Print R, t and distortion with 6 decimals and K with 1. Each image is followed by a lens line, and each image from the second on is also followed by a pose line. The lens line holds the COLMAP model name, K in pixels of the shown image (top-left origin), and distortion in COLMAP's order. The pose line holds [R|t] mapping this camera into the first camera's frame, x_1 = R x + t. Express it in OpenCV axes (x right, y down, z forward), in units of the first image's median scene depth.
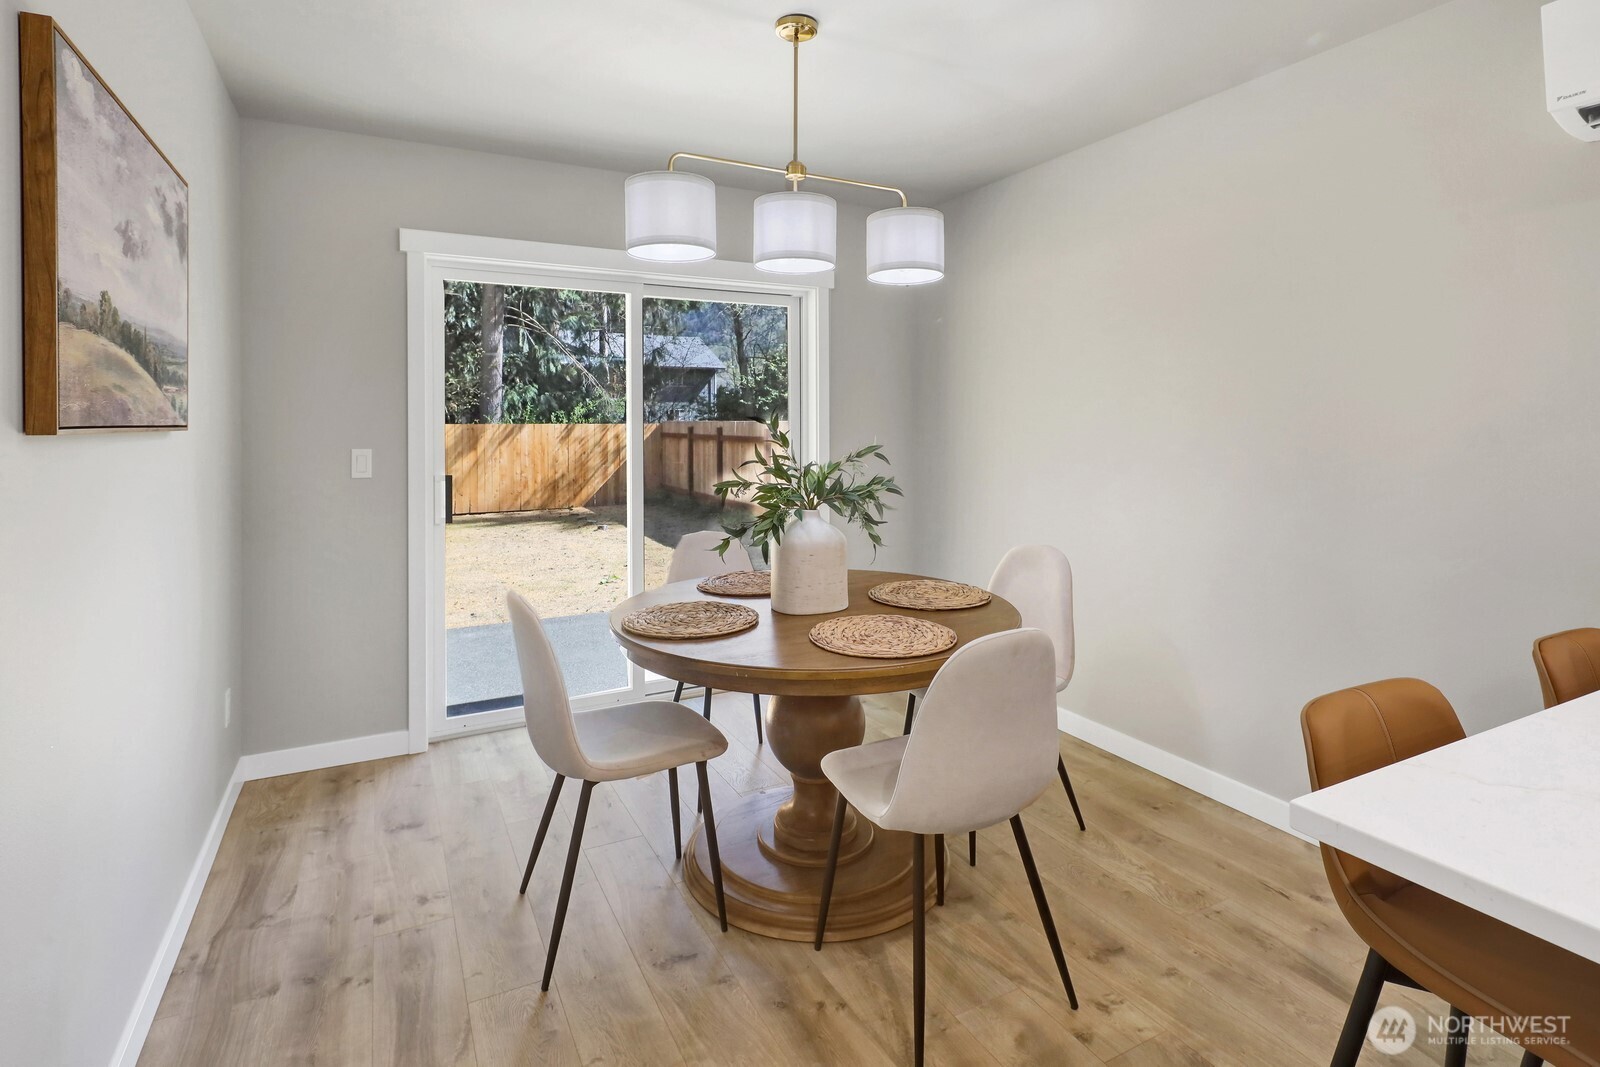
lens RADIAL K [[800.5, 0, 799.9], [0, 800.5, 435.8], [0, 0, 1]] dist [0.001886, -0.001556]
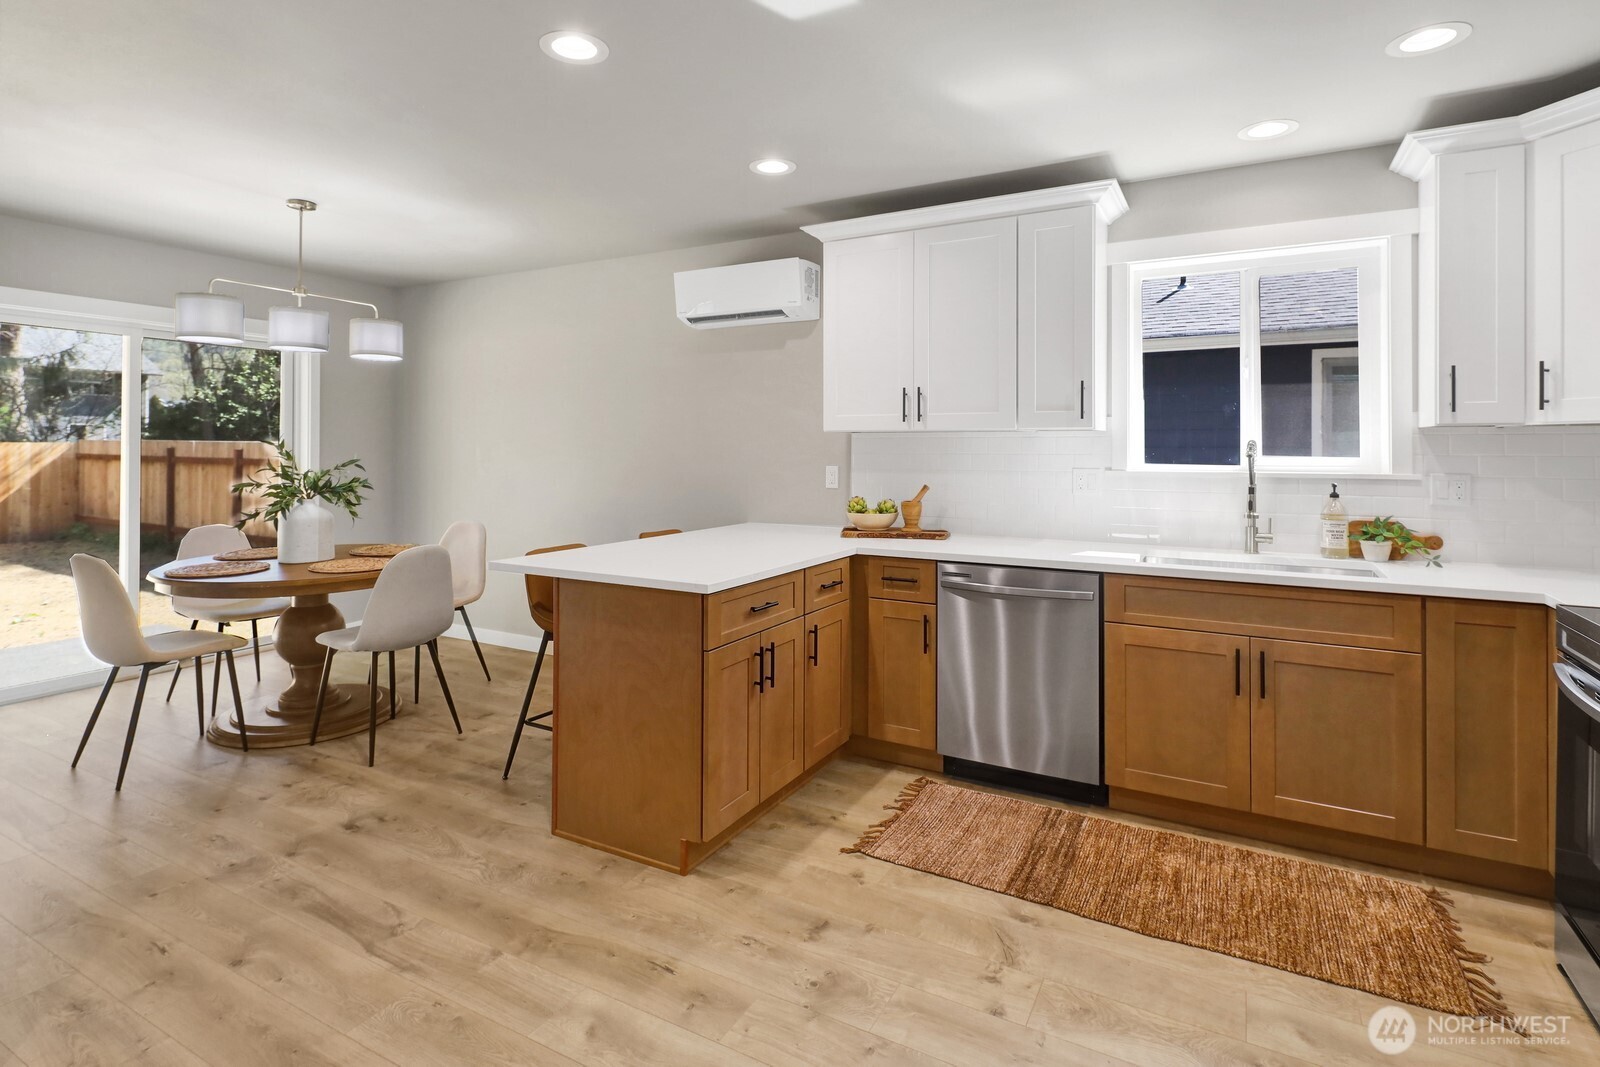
lens RADIAL K [[800.5, 0, 799.9], [0, 800.5, 435.8], [0, 0, 1]] dist [0.001886, -0.001556]
pose [[0.833827, 0.012315, 0.551888, -0.051747], [0.002736, 0.999647, -0.026441, 0.010516], [-0.552019, 0.023557, 0.833499, -0.873860]]
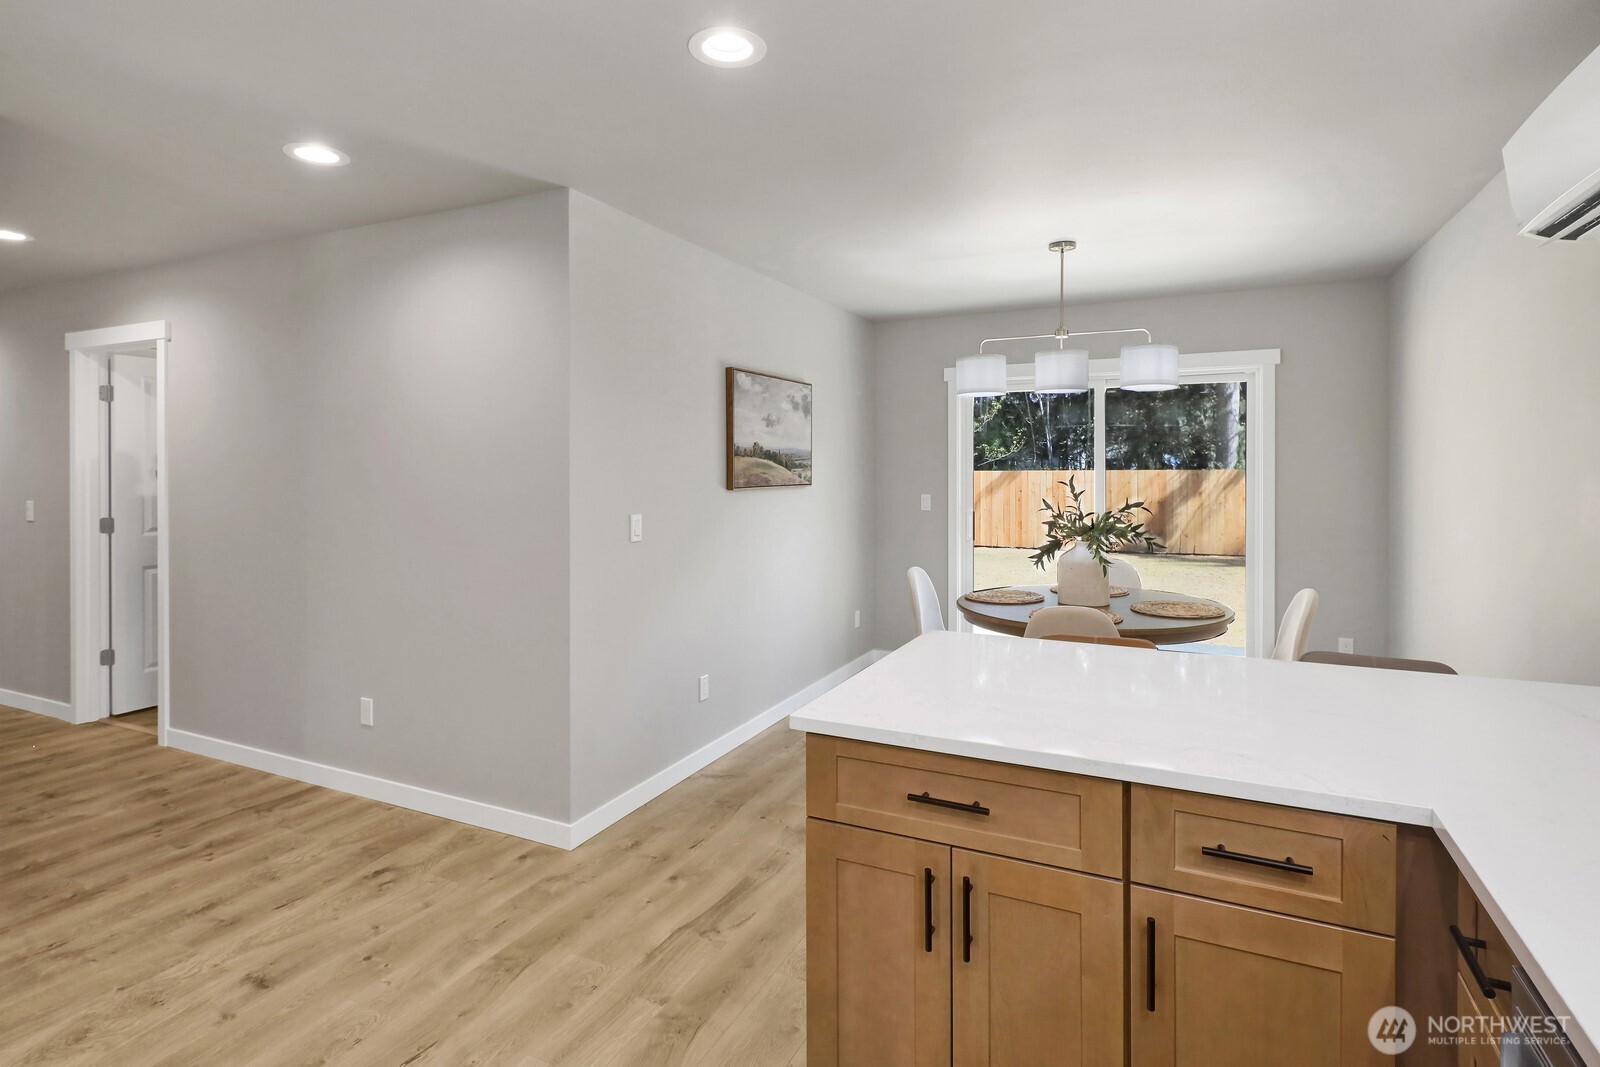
lens RADIAL K [[808.4, 0, 816.0], [0, 808.4, 469.6], [0, 0, 1]] dist [0.000656, -0.000428]
pose [[0.606798, 0.001629, -0.794854, 0.956404], [-0.009069, 0.999947, -0.004874, -0.036282], [0.794804, 0.010166, 0.606781, -0.377326]]
